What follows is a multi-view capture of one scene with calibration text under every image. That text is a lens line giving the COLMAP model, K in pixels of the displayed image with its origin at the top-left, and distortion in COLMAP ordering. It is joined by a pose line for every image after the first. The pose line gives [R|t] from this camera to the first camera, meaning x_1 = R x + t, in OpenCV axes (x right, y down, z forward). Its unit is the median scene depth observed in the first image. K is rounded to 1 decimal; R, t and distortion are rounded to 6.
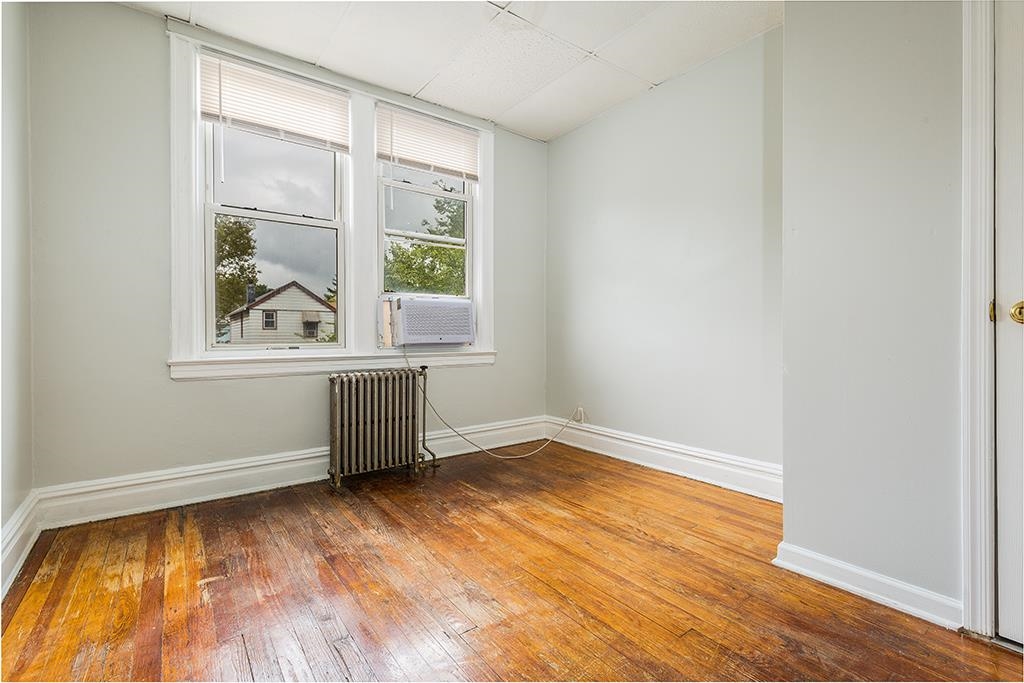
lens RADIAL K [[470.6, 0, 514.2], [0, 470.6, 345.9], [0, 0, 1]] dist [-0.000342, 0.000122]
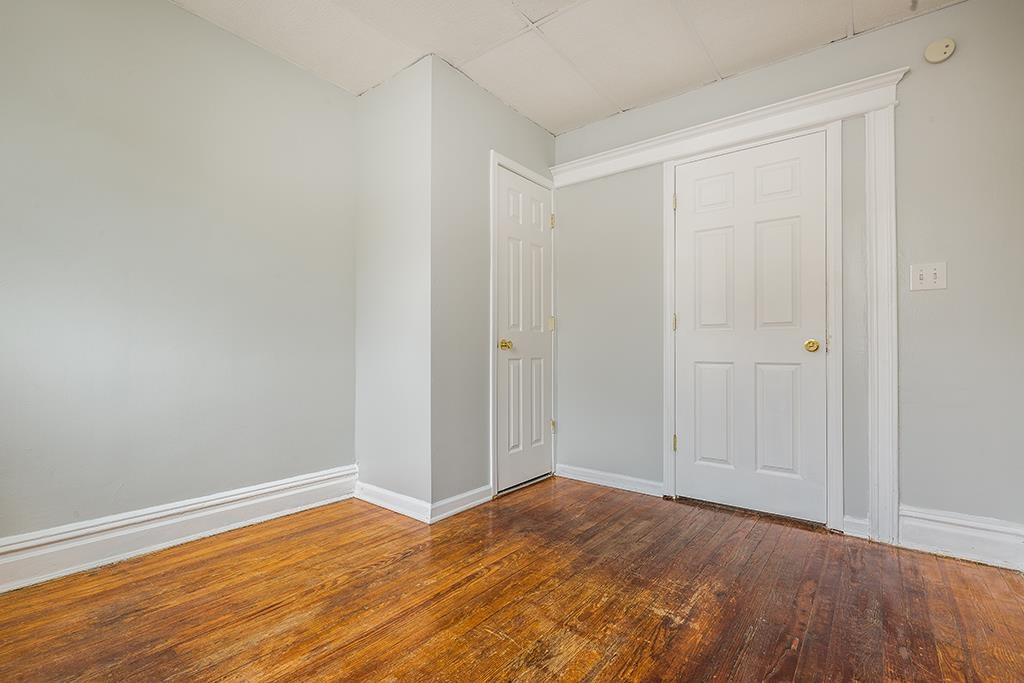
lens RADIAL K [[470.6, 0, 514.2], [0, 470.6, 345.9], [0, 0, 1]] dist [-0.000342, 0.000122]
pose [[-0.265923, 0.011959, 0.963920, -0.663842], [0.023582, 0.999705, -0.005898, -0.021227], [-0.963706, 0.021163, -0.266127, 0.923949]]
